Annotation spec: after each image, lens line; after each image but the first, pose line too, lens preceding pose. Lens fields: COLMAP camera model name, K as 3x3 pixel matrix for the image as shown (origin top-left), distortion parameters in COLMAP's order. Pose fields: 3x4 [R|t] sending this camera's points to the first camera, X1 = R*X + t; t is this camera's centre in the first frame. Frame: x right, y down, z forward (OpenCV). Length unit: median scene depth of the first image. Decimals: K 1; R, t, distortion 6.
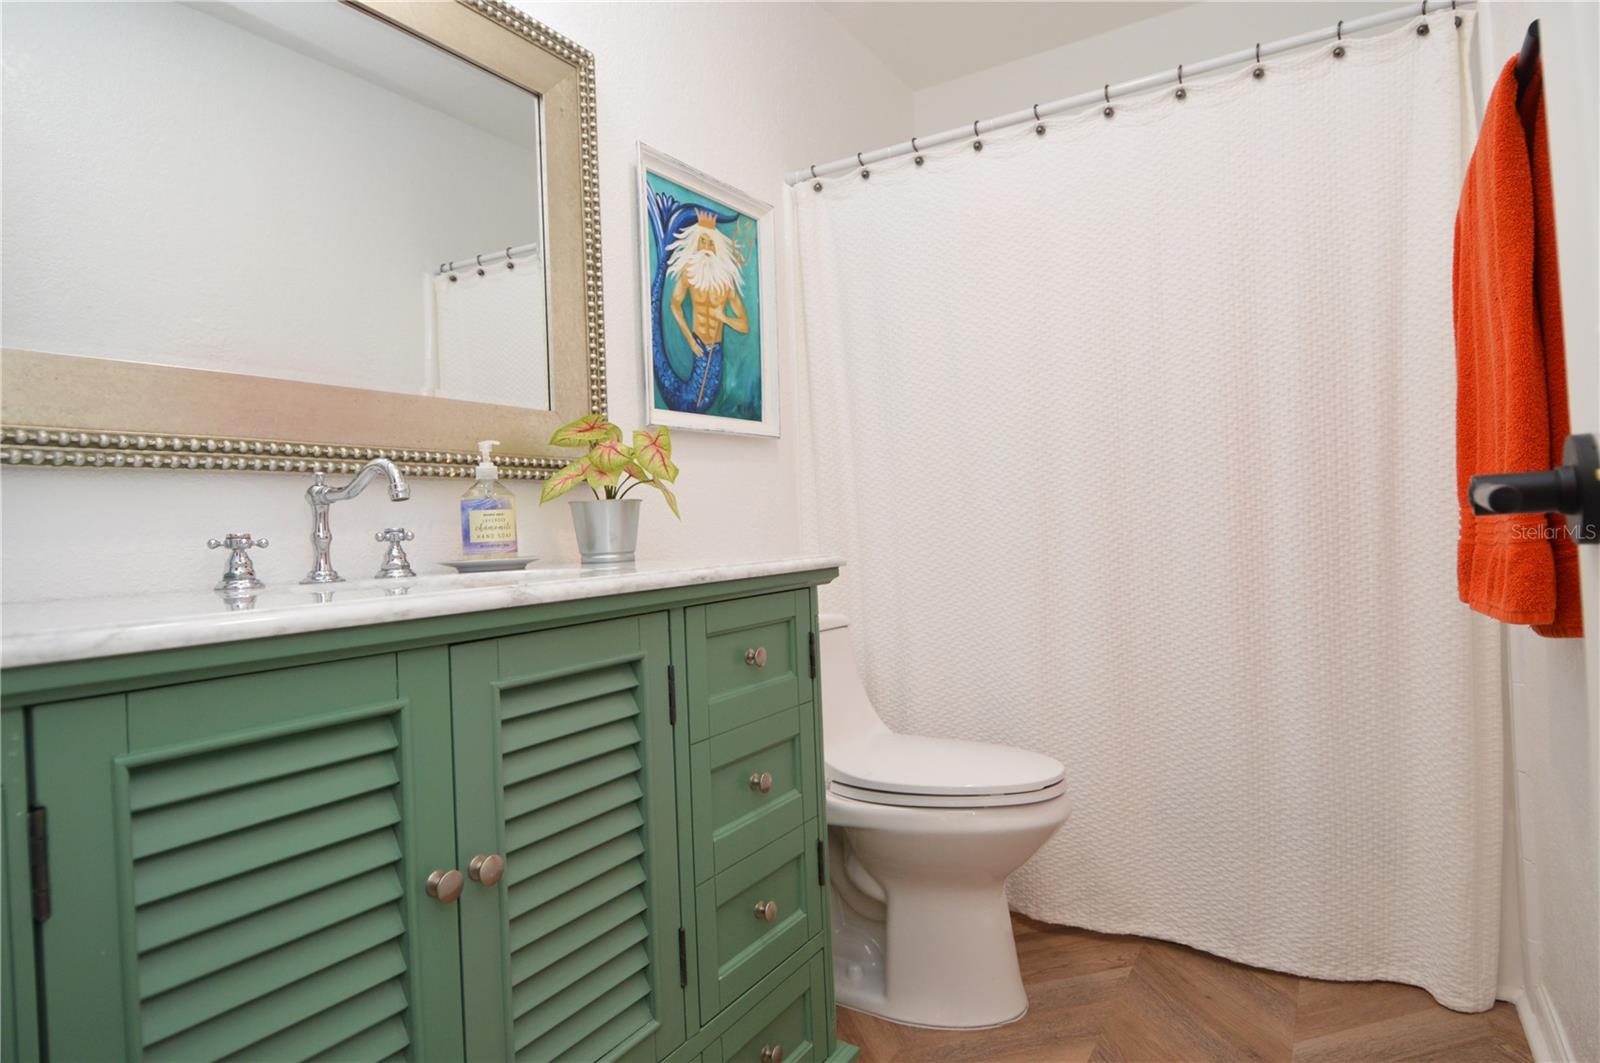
lens RADIAL K [[849.9, 0, 856.6], [0, 849.9, 514.6], [0, 0, 1]] dist [0.016720, -0.023657]
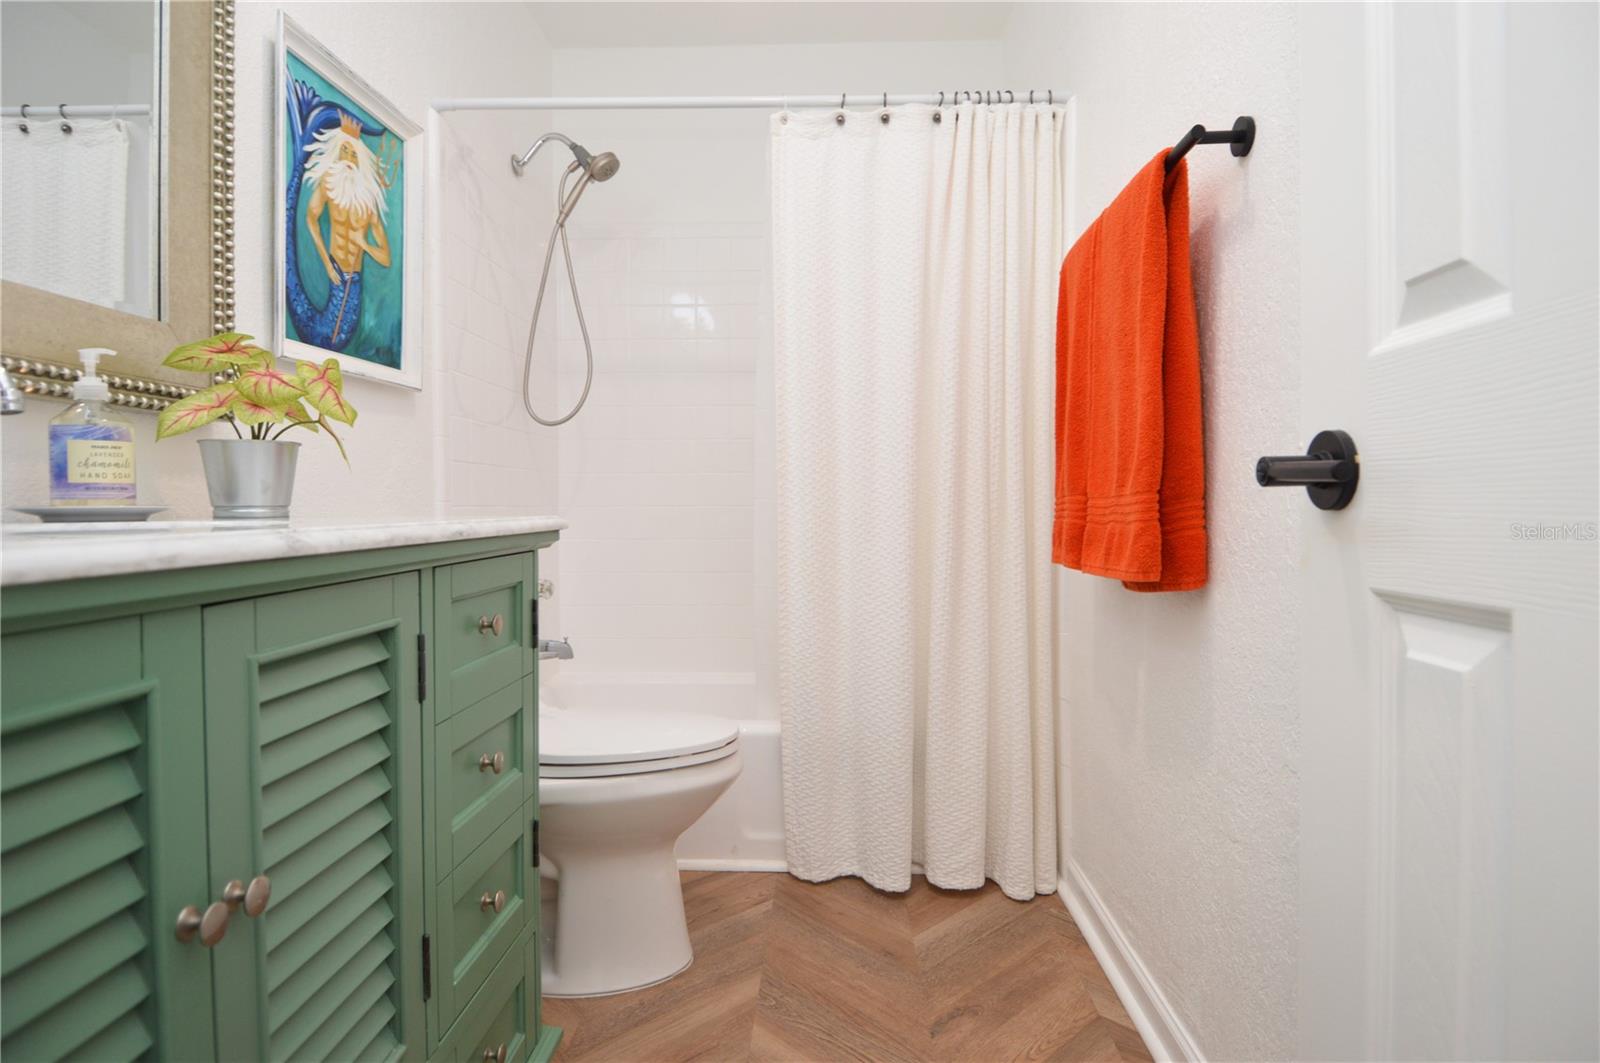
lens RADIAL K [[812.2, 0, 798.3], [0, 812.2, 520.0], [0, 0, 1]] dist [0.016419, -0.025773]
pose [[0.891132, 0.031879, 0.452622, -0.143158], [-0.043766, 0.998917, 0.015812, 0.018473], [-0.451628, -0.033901, 0.891562, 0.057423]]
